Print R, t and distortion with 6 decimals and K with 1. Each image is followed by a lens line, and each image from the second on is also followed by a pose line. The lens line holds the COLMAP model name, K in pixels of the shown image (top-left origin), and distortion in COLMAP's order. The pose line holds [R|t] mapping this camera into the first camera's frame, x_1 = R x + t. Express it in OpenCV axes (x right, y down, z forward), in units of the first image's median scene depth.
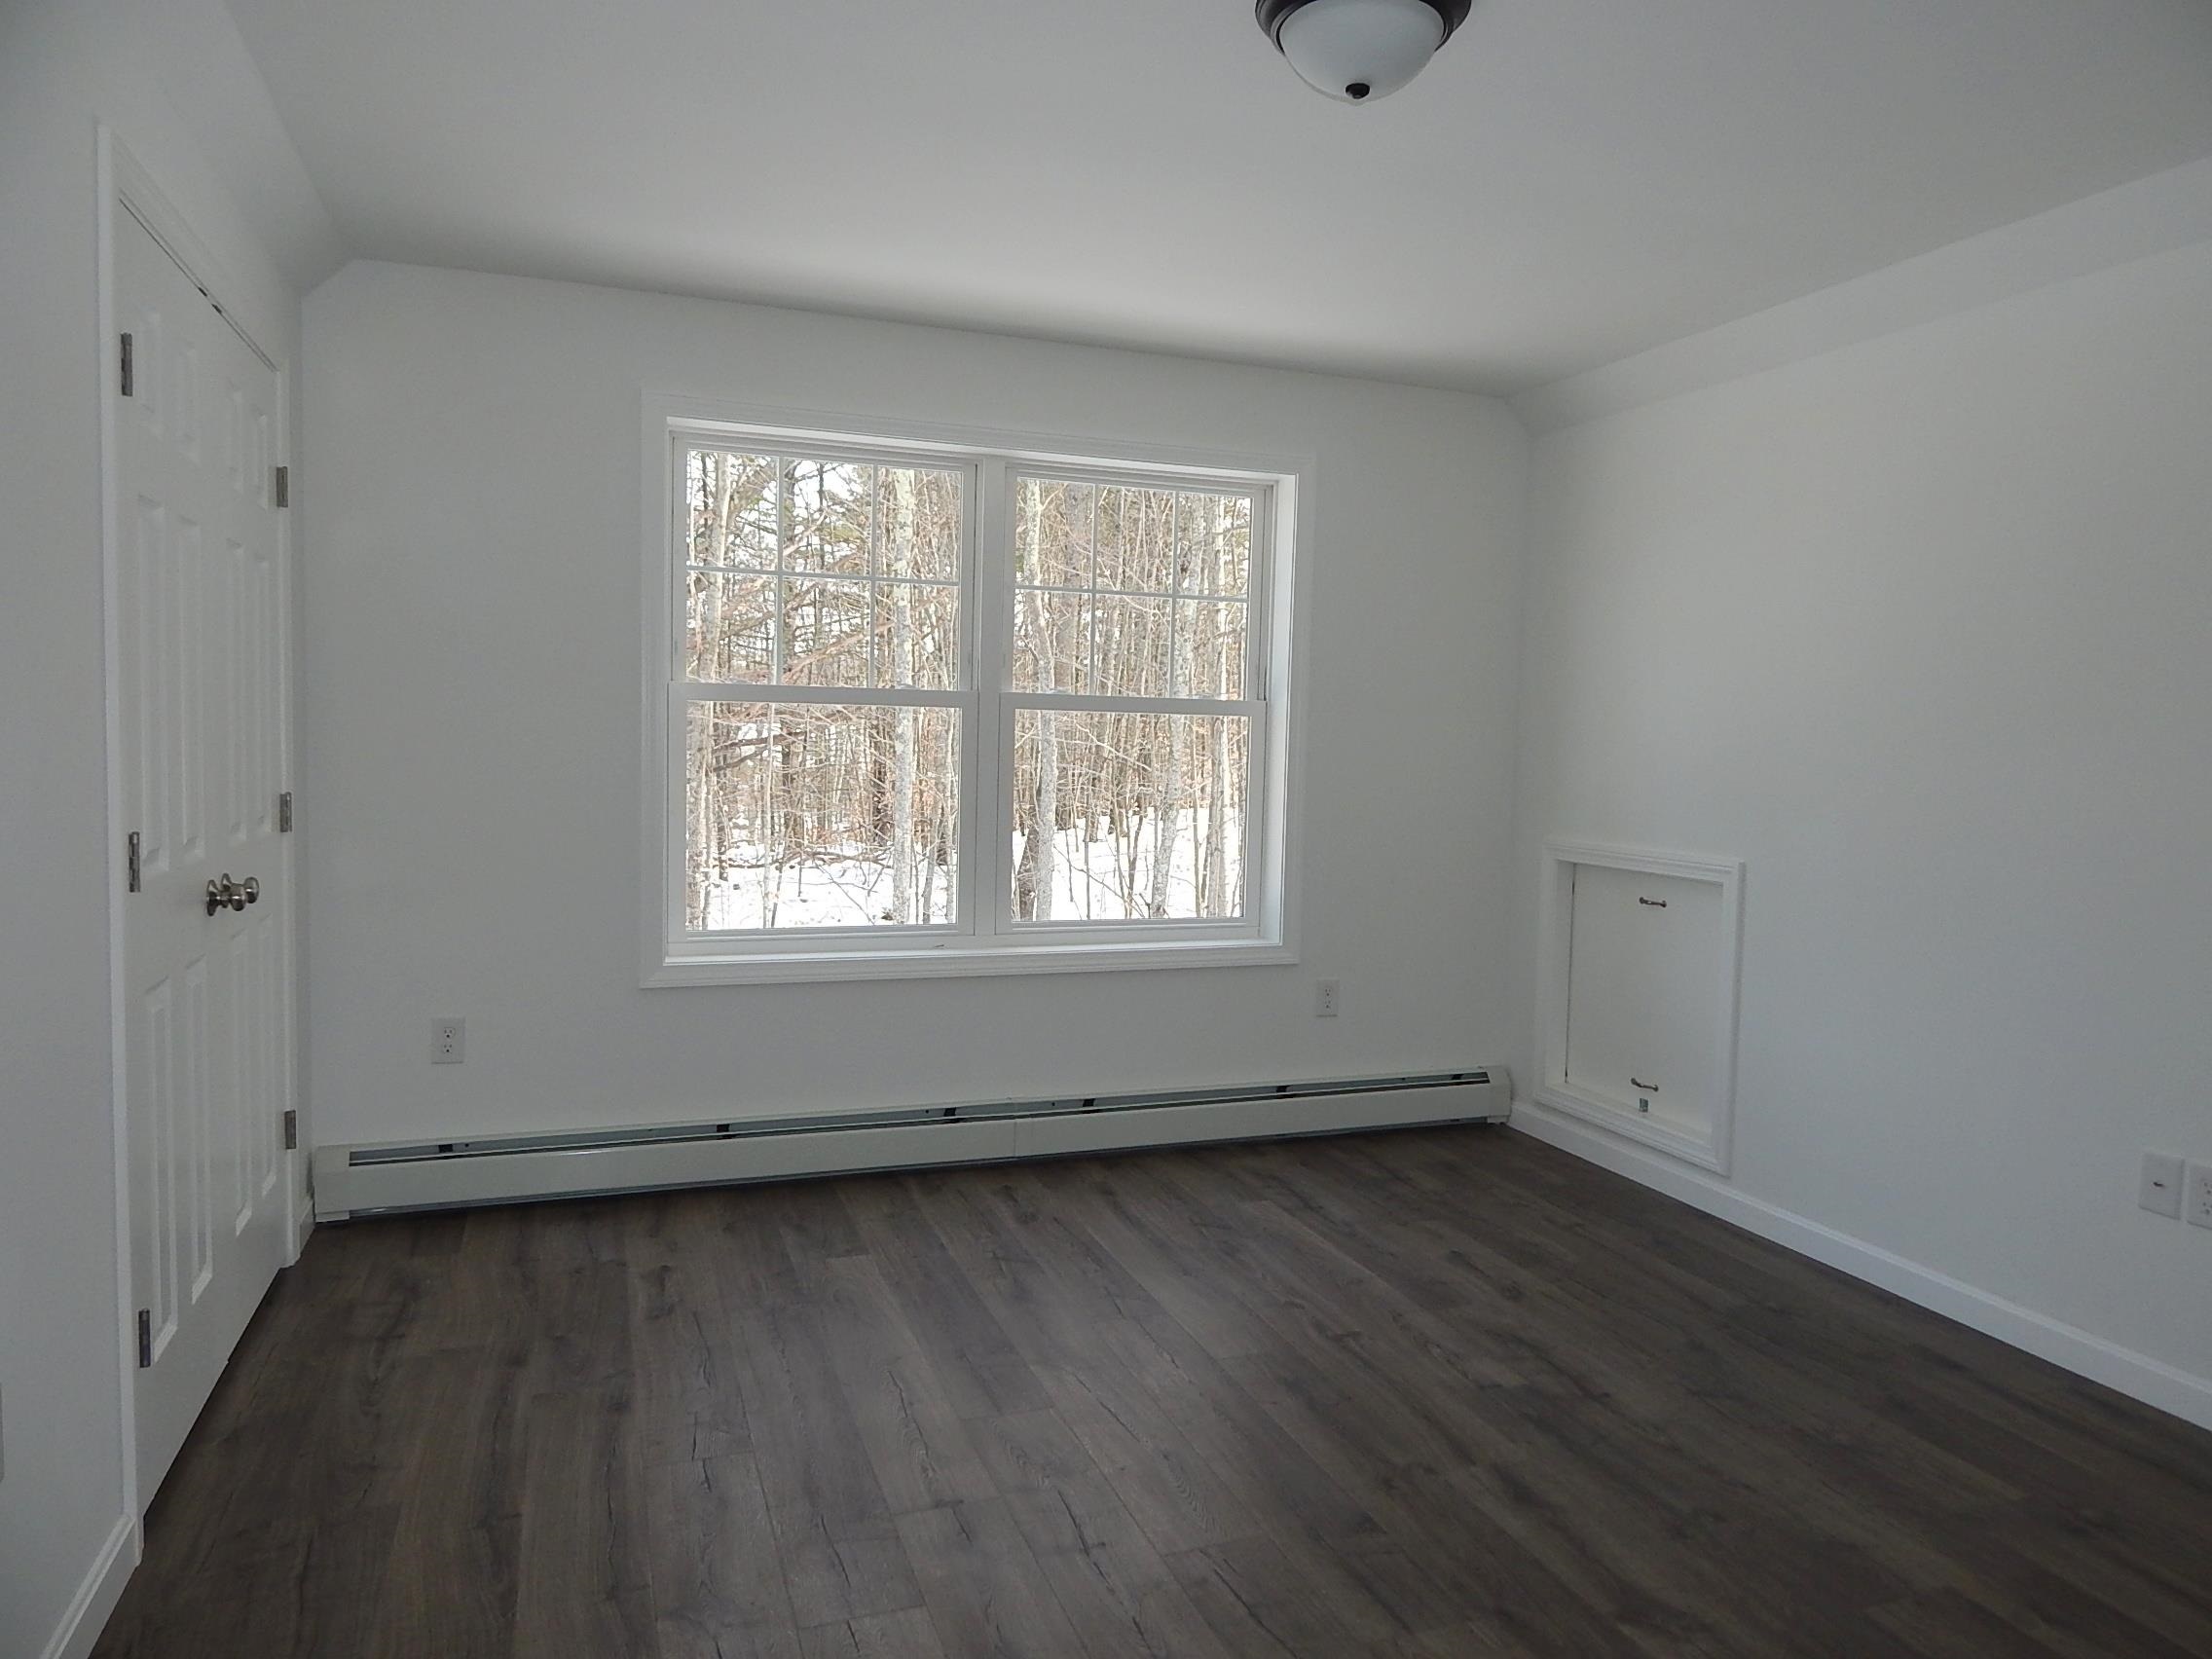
lens RADIAL K [[1475.6, 0, 1106.0], [0, 1475.6, 829.5], [0, 0, 1]] dist [0.005182, 0.000982]
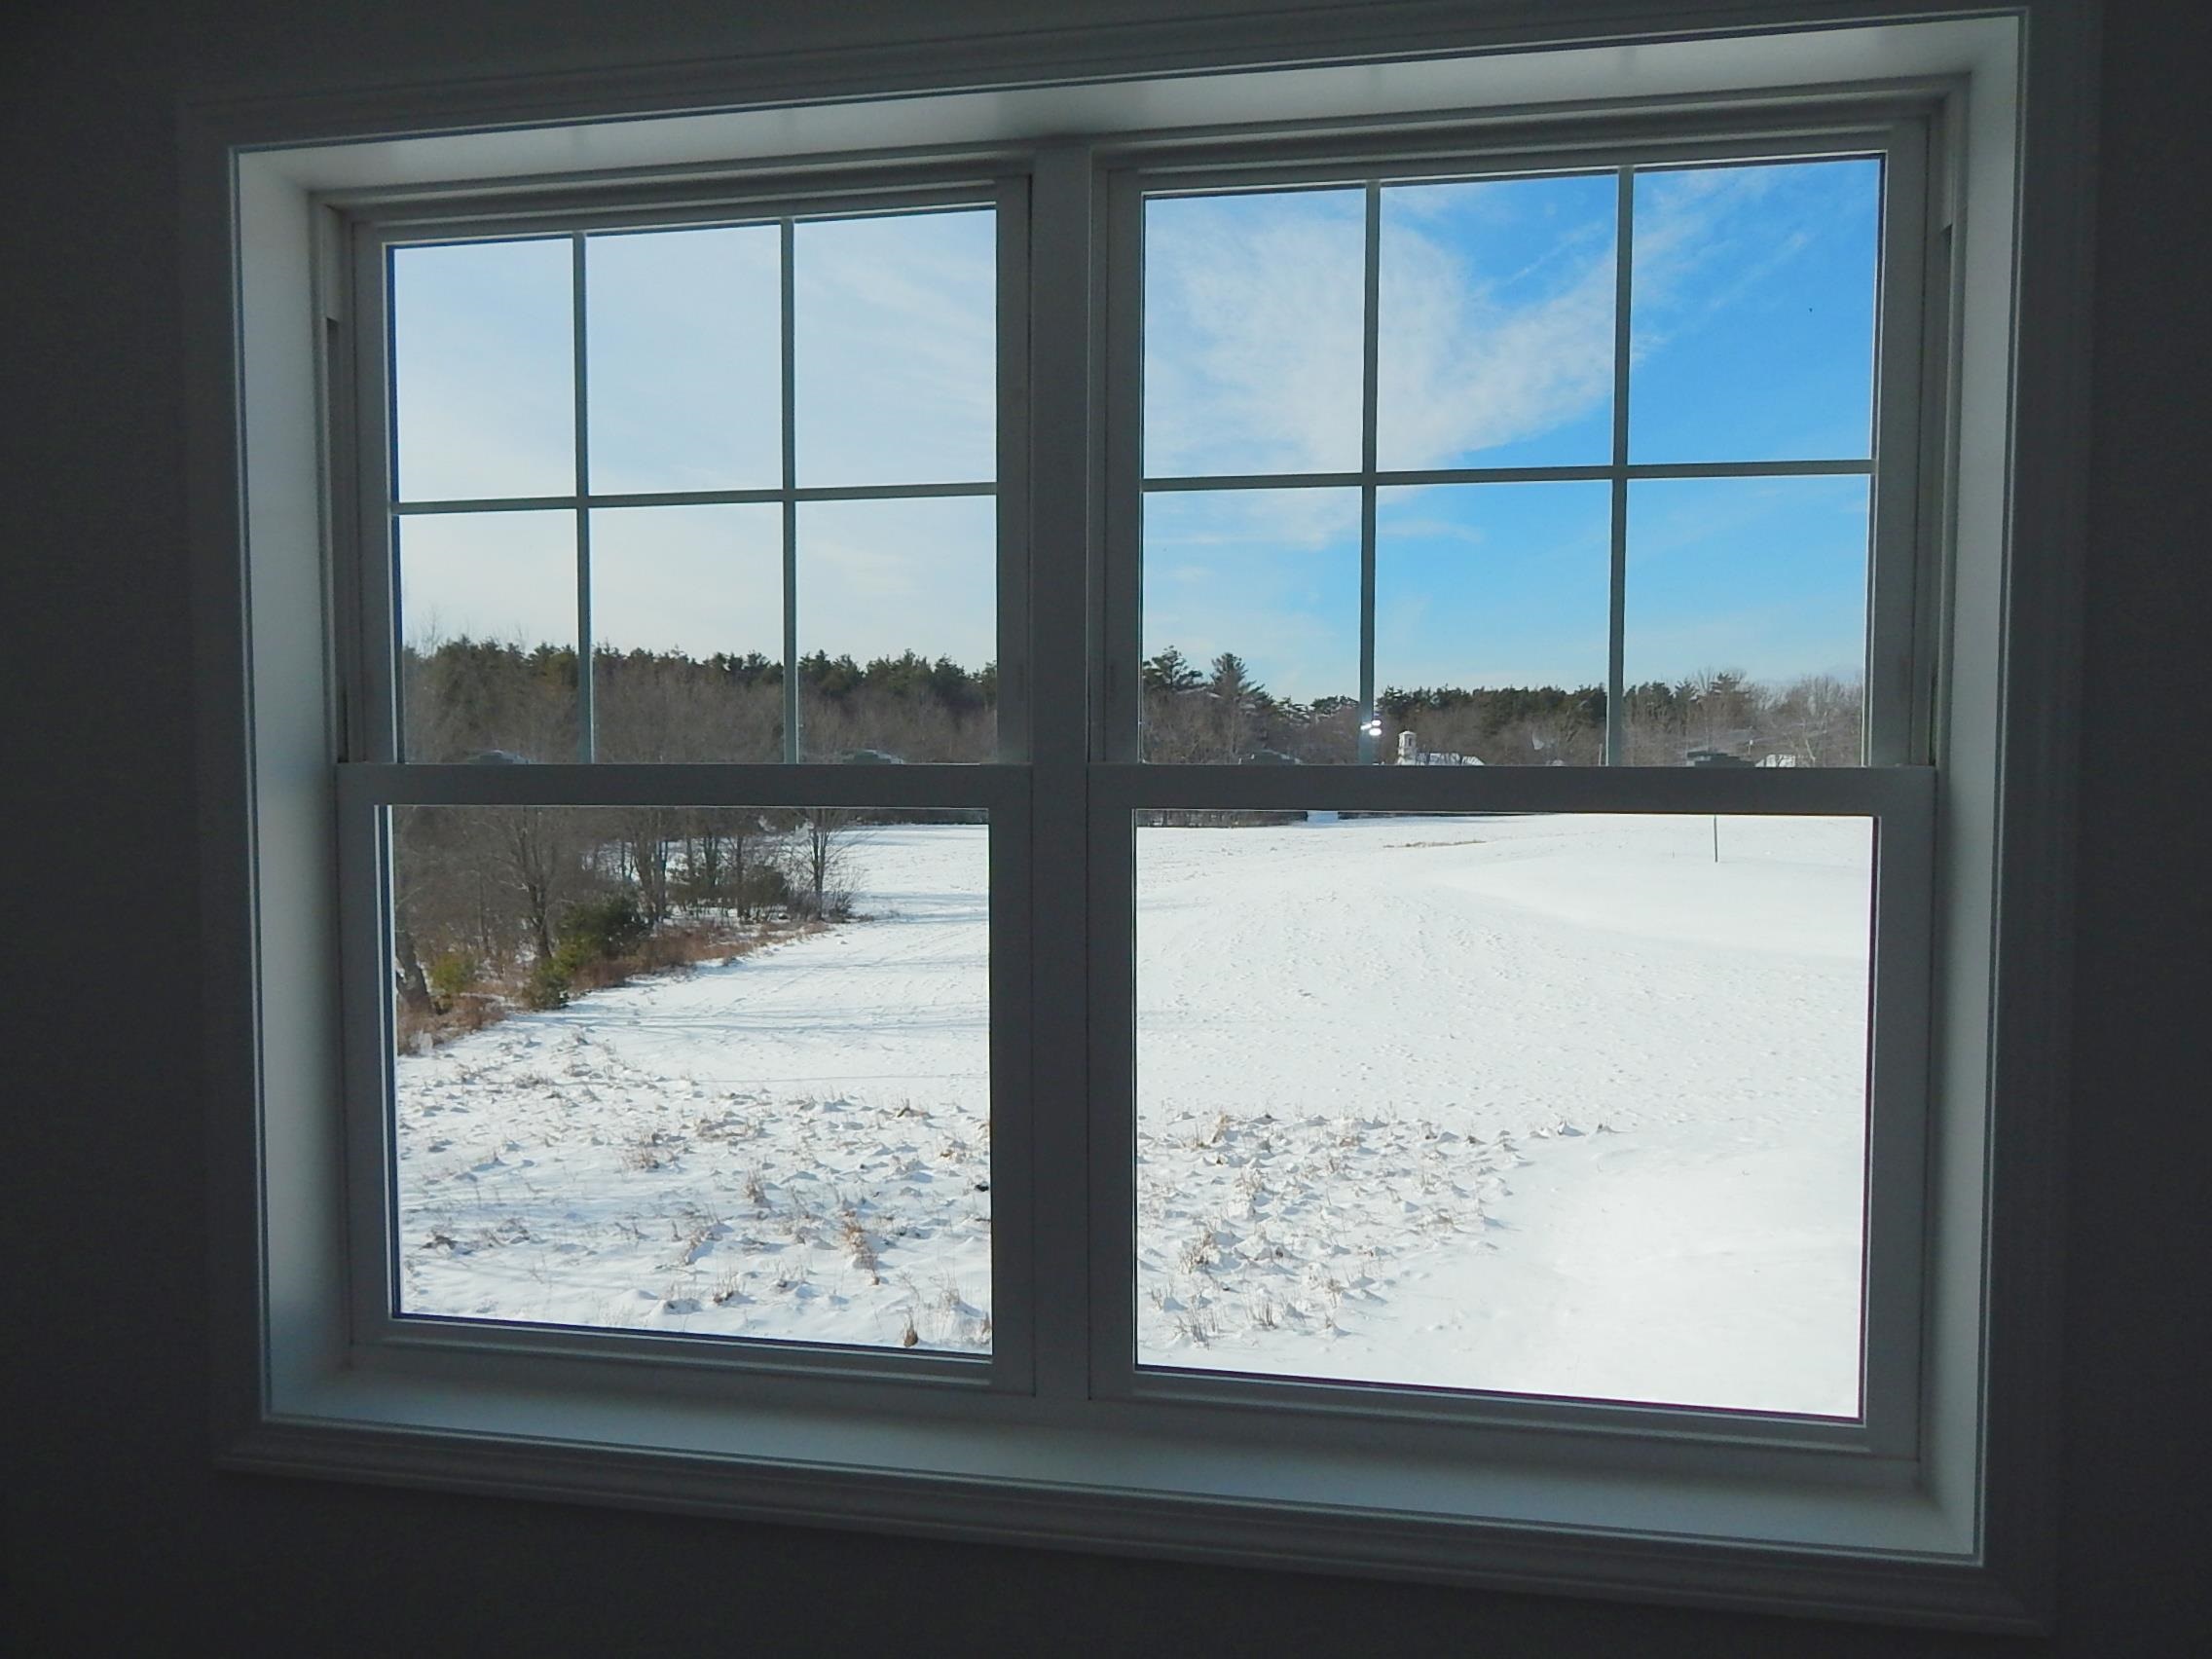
lens RADIAL K [[1452.8, 0, 1106.0], [0, 1452.8, 829.5], [0, 0, 1]] dist [0.005672, 0.001460]
pose [[0.864209, -0.003580, -0.503120, 0.123151], [-0.017554, 0.999151, -0.037261, -0.063935], [0.502826, 0.041033, 0.863413, 0.682647]]
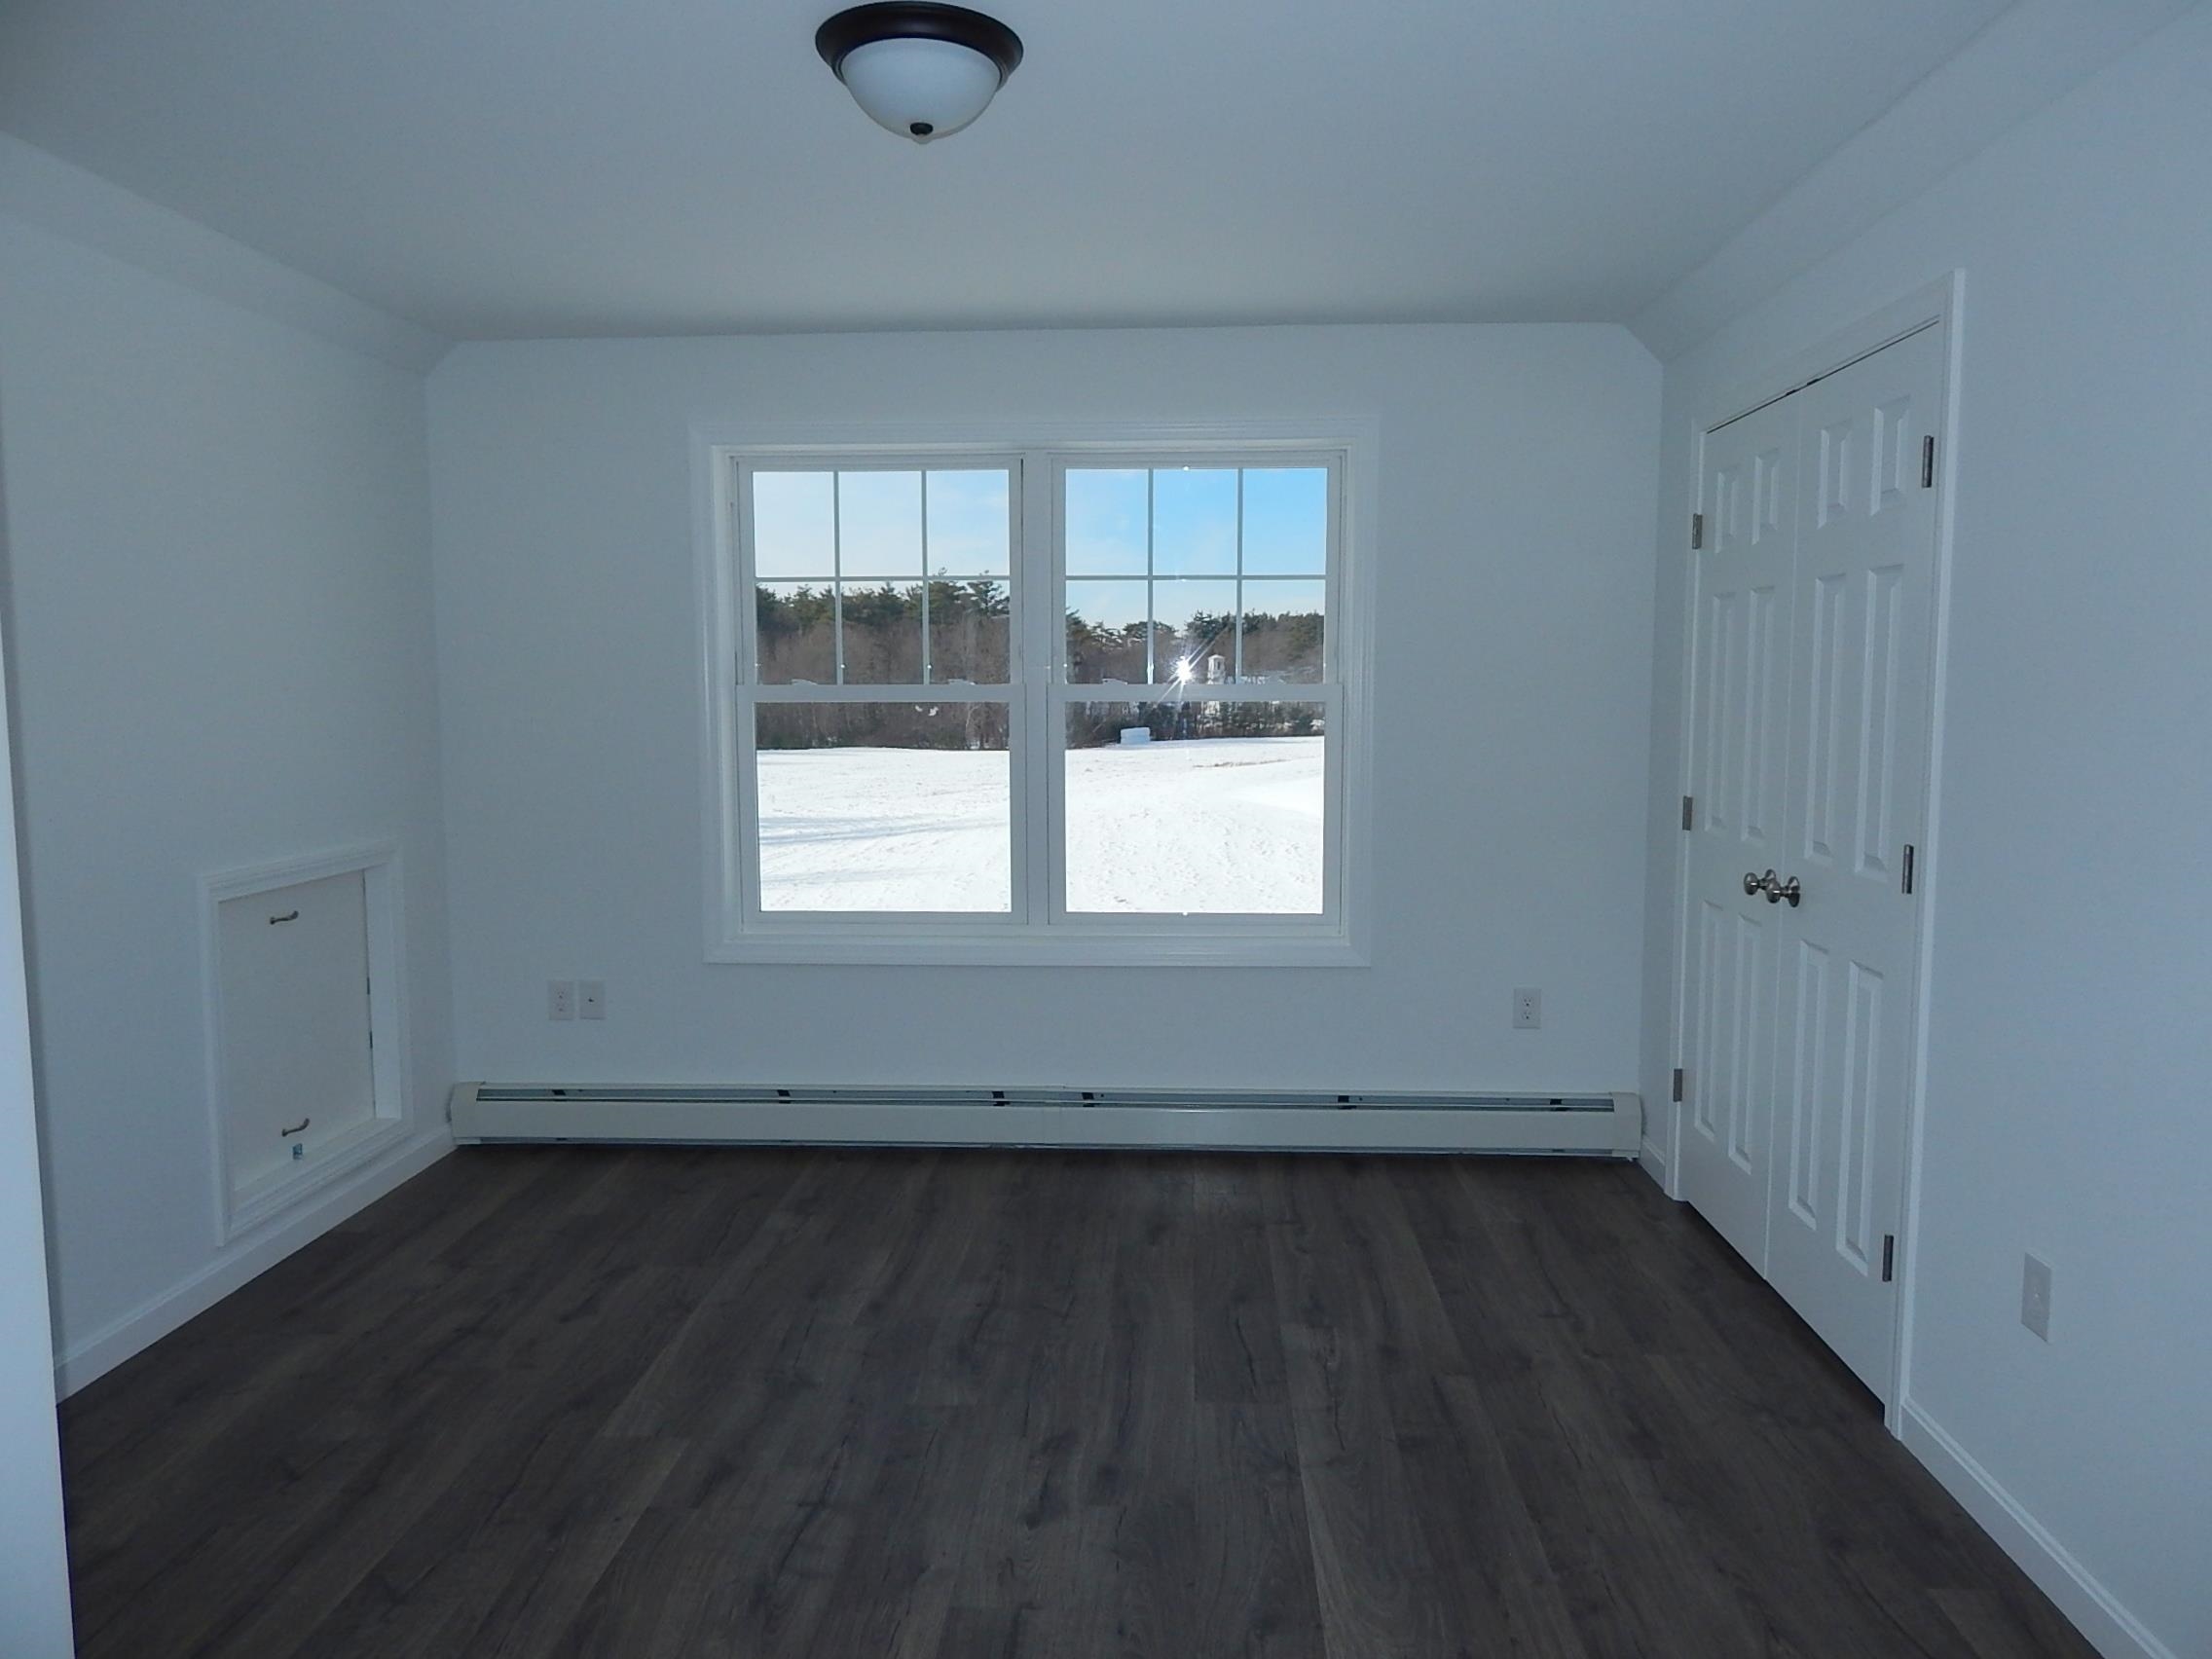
lens RADIAL K [[1452.8, 0, 1106.0], [0, 1452.8, 829.5], [0, 0, 1]] dist [0.005672, 0.001460]
pose [[0.921172, 0.008252, -0.389068, 0.356689], [-0.003320, 0.999905, 0.013349, -0.007596], [0.389141, -0.011005, 0.921112, 0.099194]]
